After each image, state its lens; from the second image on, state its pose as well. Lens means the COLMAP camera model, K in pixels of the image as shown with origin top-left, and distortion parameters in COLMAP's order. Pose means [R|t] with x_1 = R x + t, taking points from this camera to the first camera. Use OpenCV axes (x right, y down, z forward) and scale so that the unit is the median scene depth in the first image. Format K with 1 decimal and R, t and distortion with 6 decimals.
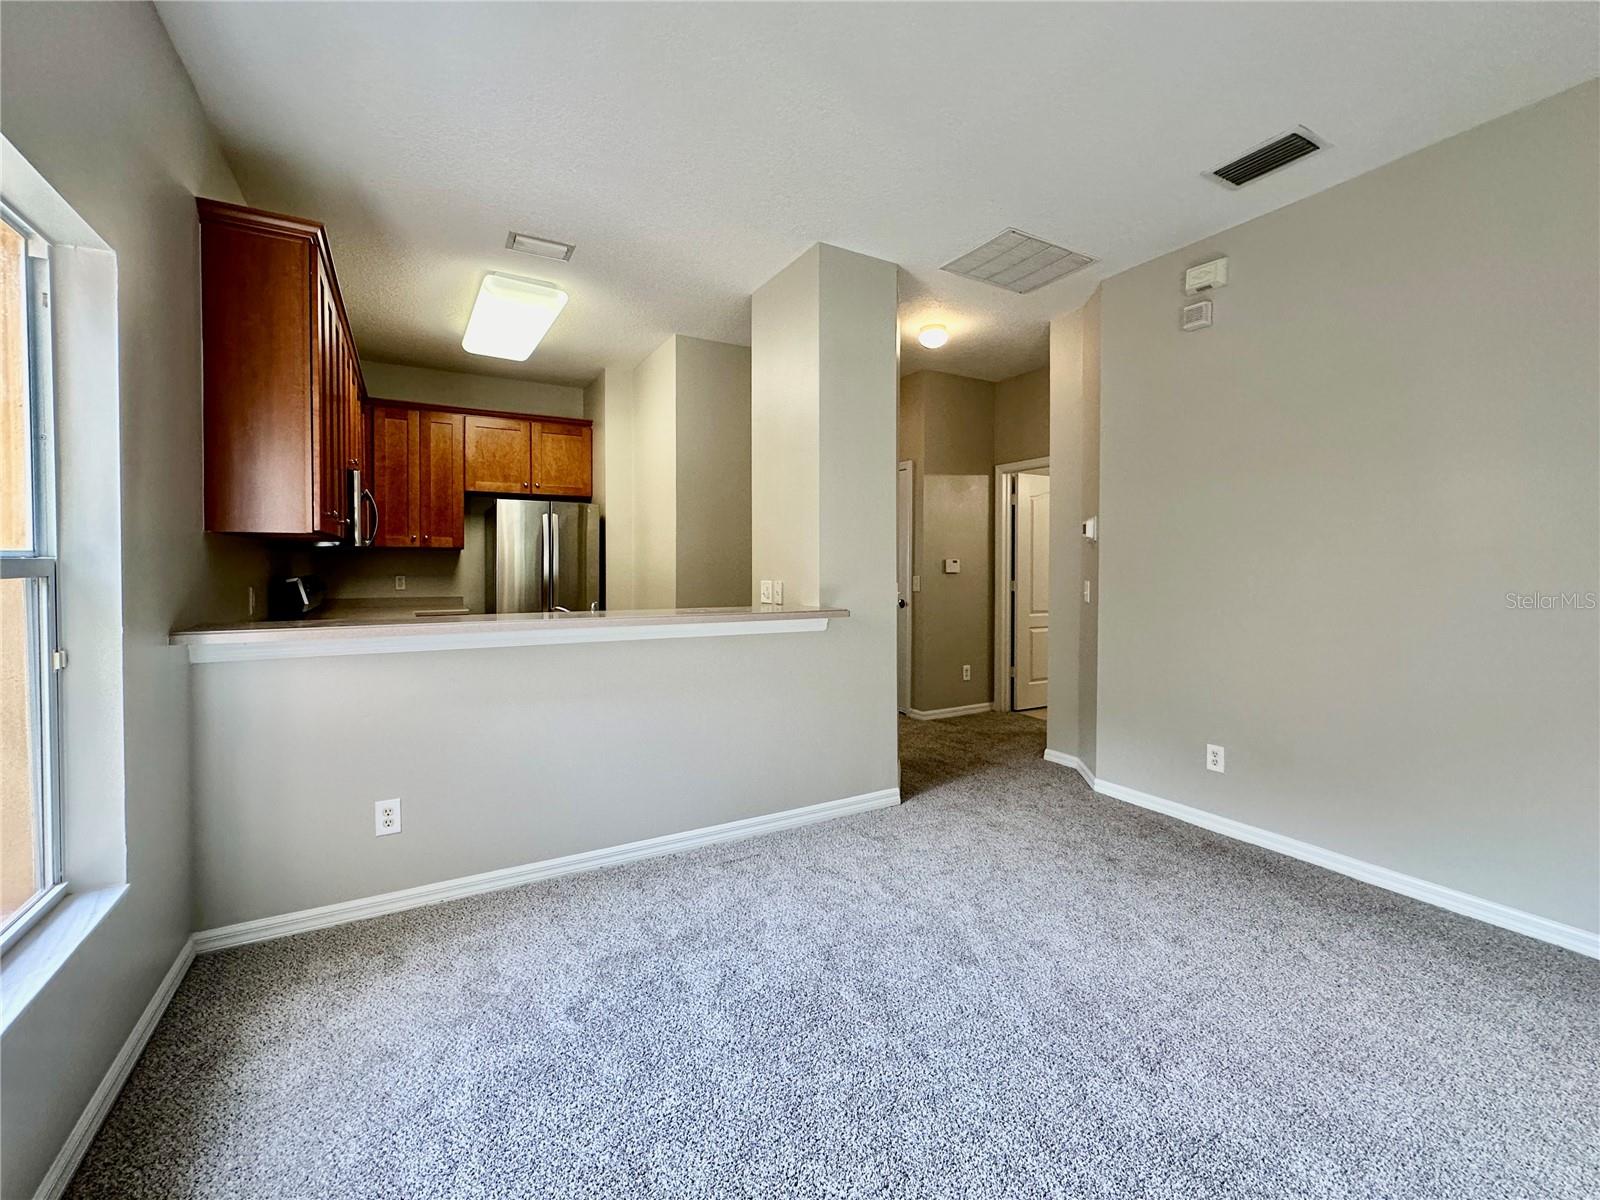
lens RADIAL K [[675.5, 0, 791.3], [0, 675.5, 578.6], [0, 0, 1]] dist [-0.003278, -0.000221]
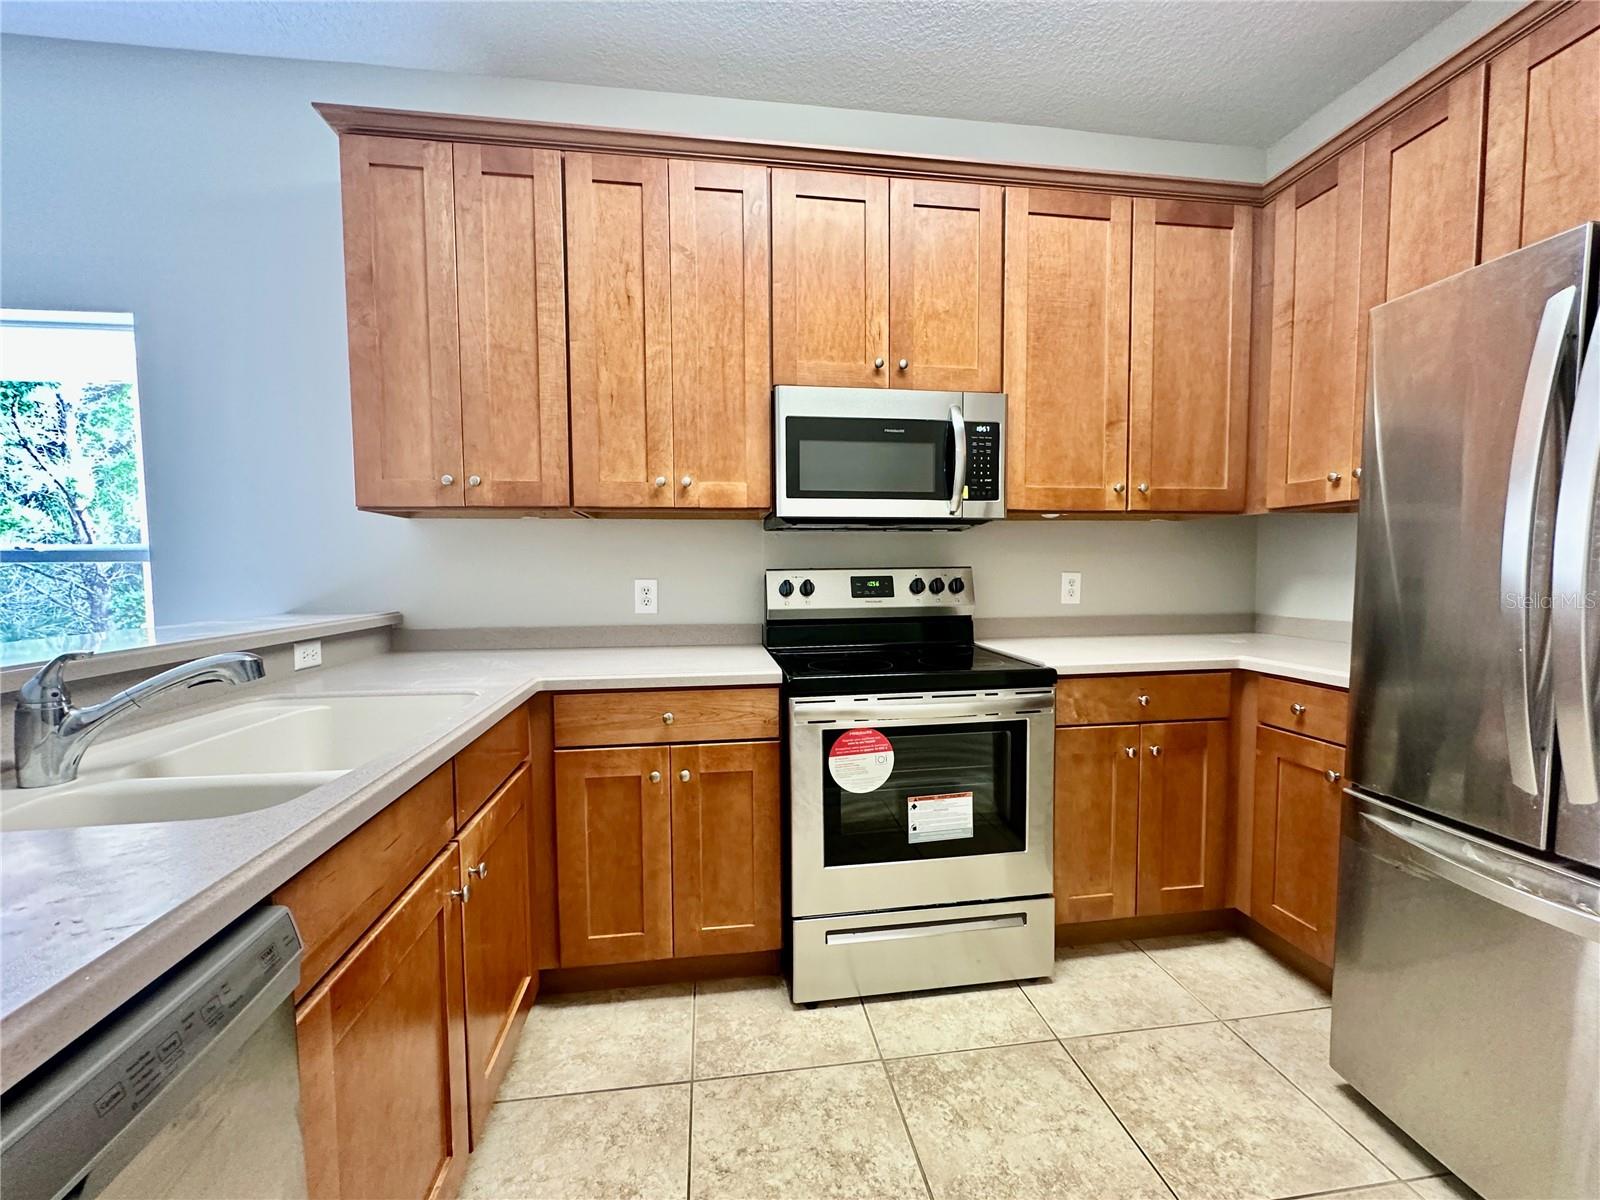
lens RADIAL K [[667.5, 0, 802.3], [0, 667.5, 605.0], [0, 0, 1]] dist [0.000492, 0.000156]
pose [[-0.353793, 0.054823, -0.933716, -0.097405], [-0.014097, 0.997855, 0.063930, -0.007687], [0.935217, 0.035780, -0.352262, 1.147433]]
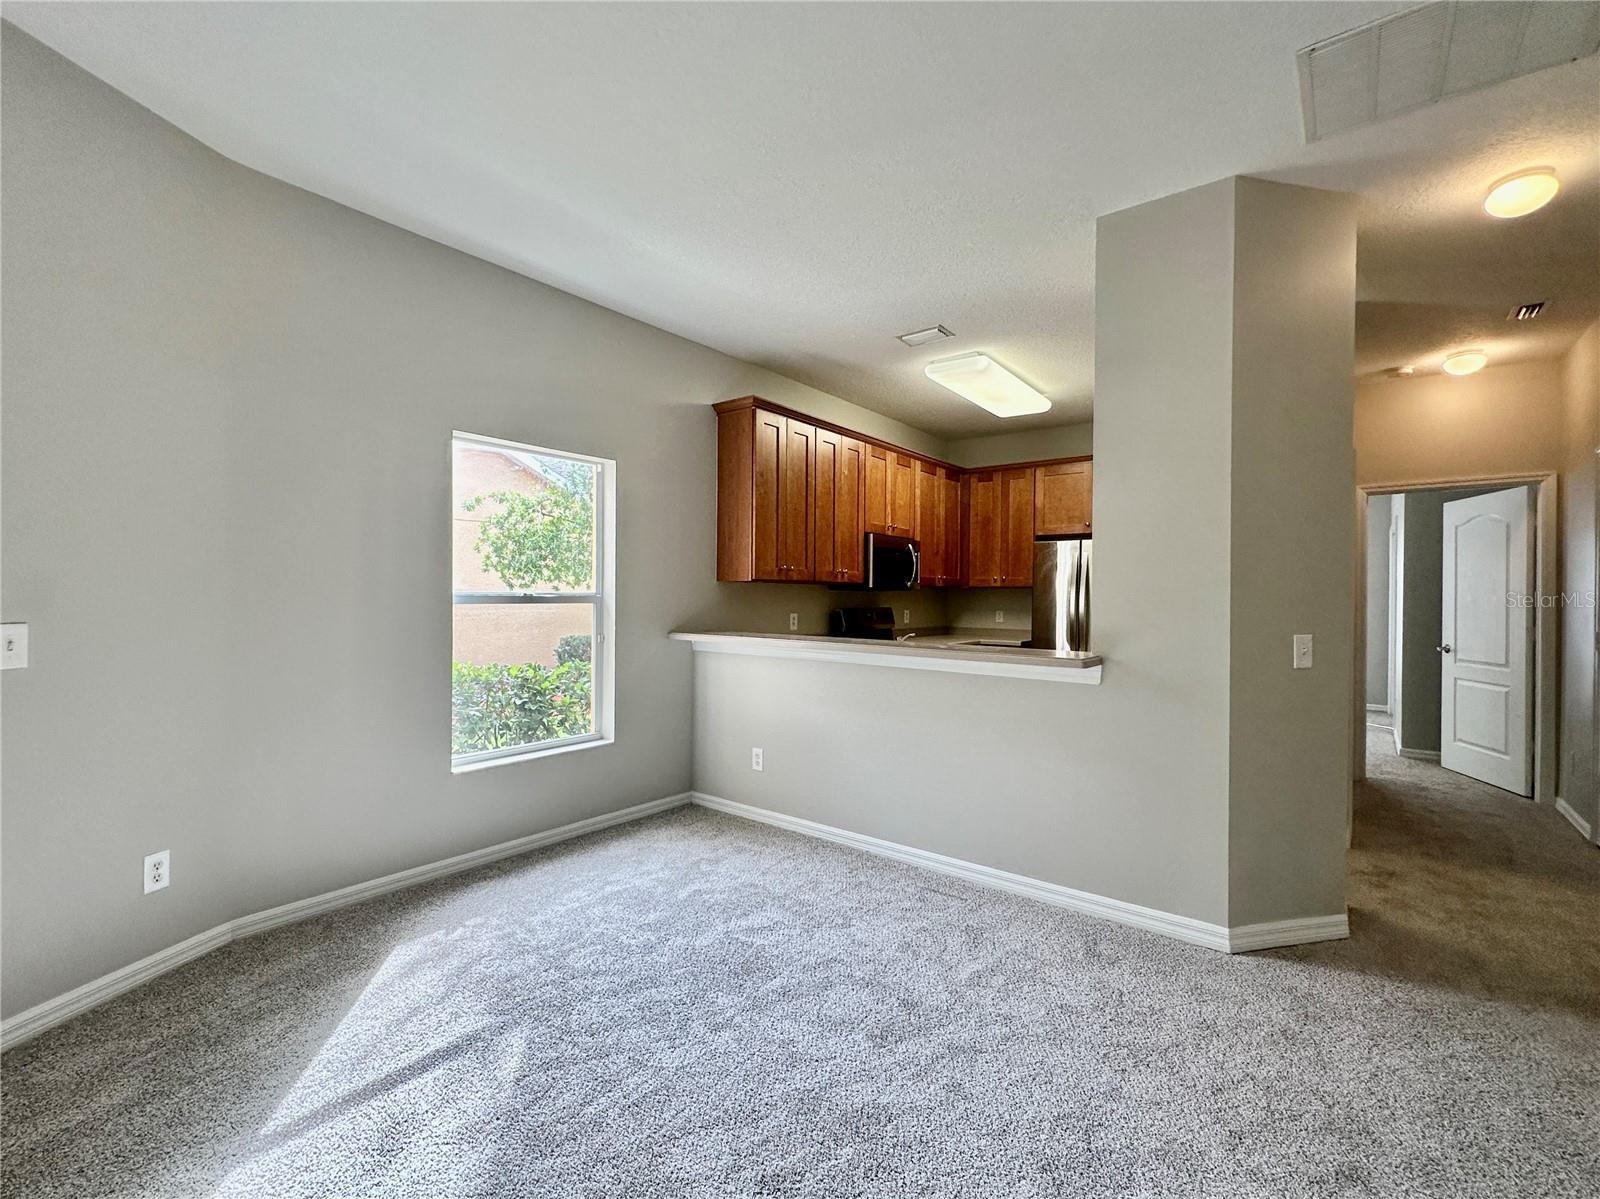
lens RADIAL K [[694.1, 0, 806.1], [0, 694.1, 604.4], [0, 0, 1]] dist [0.001202, 0.000220]
pose [[0.384292, 0.012050, -0.923133, 0.602386], [-0.029569, 0.999562, 0.000738, -0.008788], [0.922738, 0.027013, 0.384480, 0.300451]]
